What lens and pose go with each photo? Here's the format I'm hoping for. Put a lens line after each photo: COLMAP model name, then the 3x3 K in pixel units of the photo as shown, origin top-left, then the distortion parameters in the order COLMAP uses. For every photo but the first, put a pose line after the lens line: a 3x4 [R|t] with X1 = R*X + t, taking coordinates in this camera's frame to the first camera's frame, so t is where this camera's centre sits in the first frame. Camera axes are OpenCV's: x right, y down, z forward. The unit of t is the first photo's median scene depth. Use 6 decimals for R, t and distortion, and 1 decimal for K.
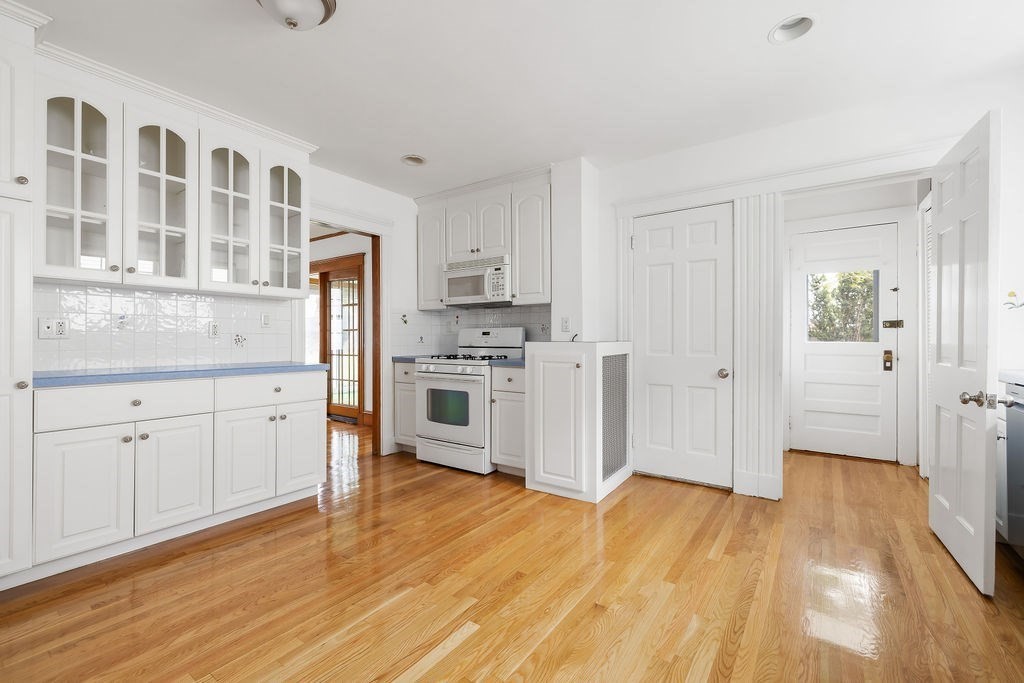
lens RADIAL K [[438.9, 0, 512.0], [0, 438.9, 341.5], [0, 0, 1]] dist [0.000831, 0.000232]
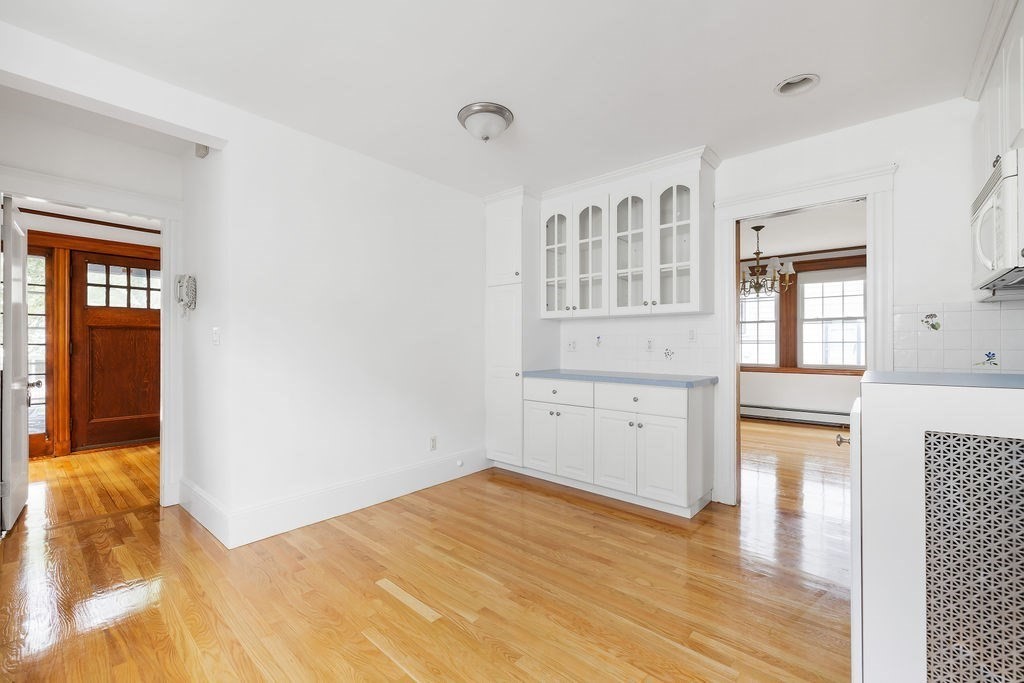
lens RADIAL K [[423.5, 0, 509.2], [0, 423.5, 359.2], [0, 0, 1]] dist [-0.021262, -0.000051]
pose [[-0.111638, 0.013030, -0.993663, 0.673458], [-0.018332, 0.999717, 0.015169, -0.000101], [0.993580, 0.019909, -0.111368, 0.969673]]
